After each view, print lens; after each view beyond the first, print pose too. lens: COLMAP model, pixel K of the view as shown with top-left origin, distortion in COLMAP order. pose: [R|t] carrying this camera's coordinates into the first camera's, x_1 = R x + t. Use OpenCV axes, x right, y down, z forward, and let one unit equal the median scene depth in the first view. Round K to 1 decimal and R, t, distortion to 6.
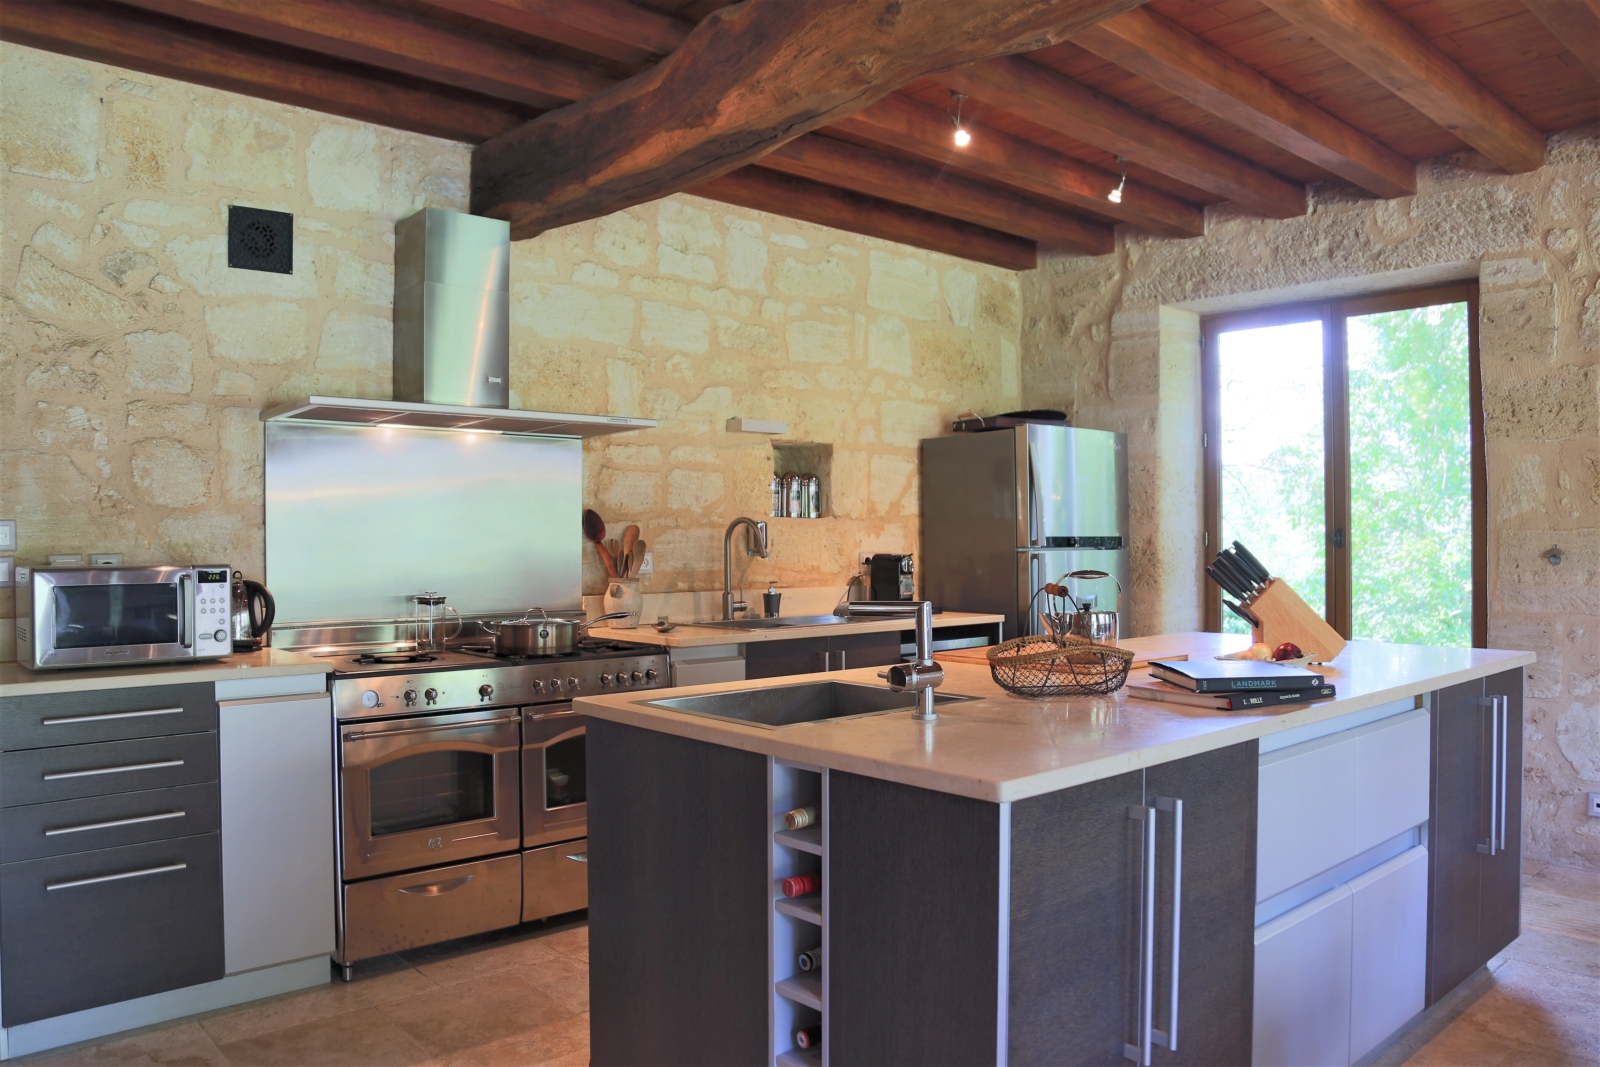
lens RADIAL K [[1146.8, 0, 884.9], [0, 1146.8, 532.6], [0, 0, 1]] dist [-0.091143, 0.067044]
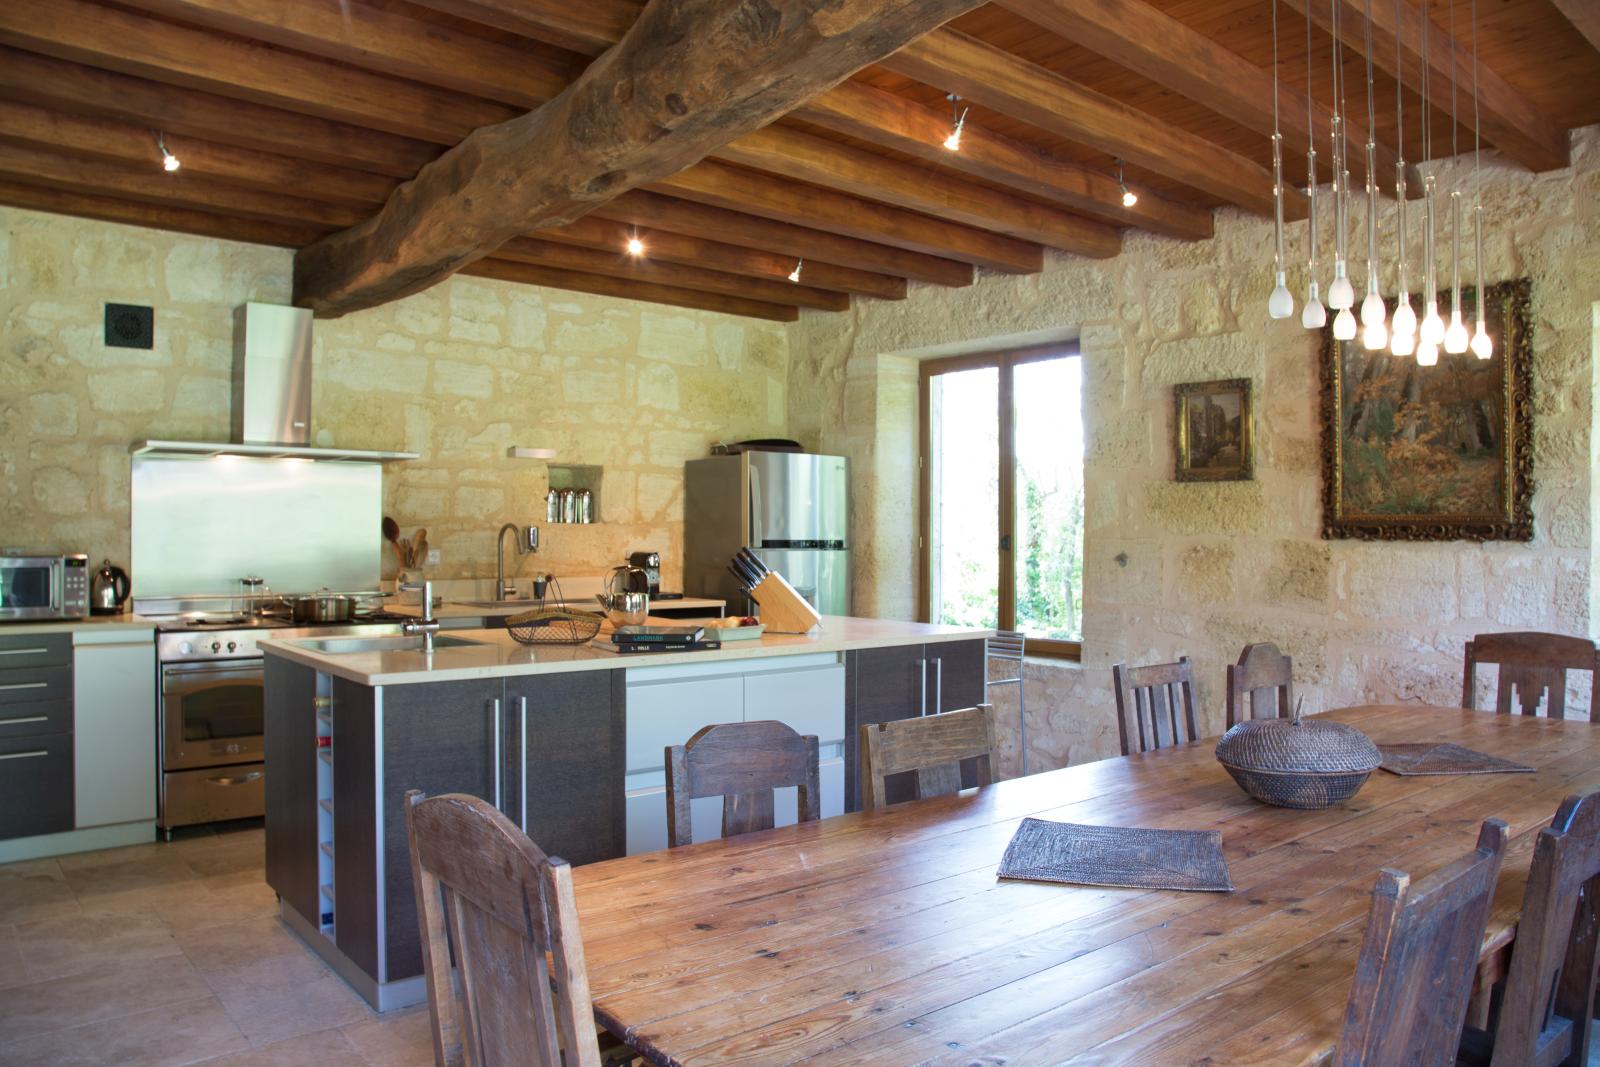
lens RADIAL K [[1146.8, 0, 884.9], [0, 1146.8, 532.6], [0, 0, 1]] dist [-0.091143, 0.067044]
pose [[0.999242, 0.010132, -0.037593, 0.352529], [-0.009989, 0.999942, 0.003973, -0.011854], [0.037631, -0.003594, 0.999285, -0.291407]]
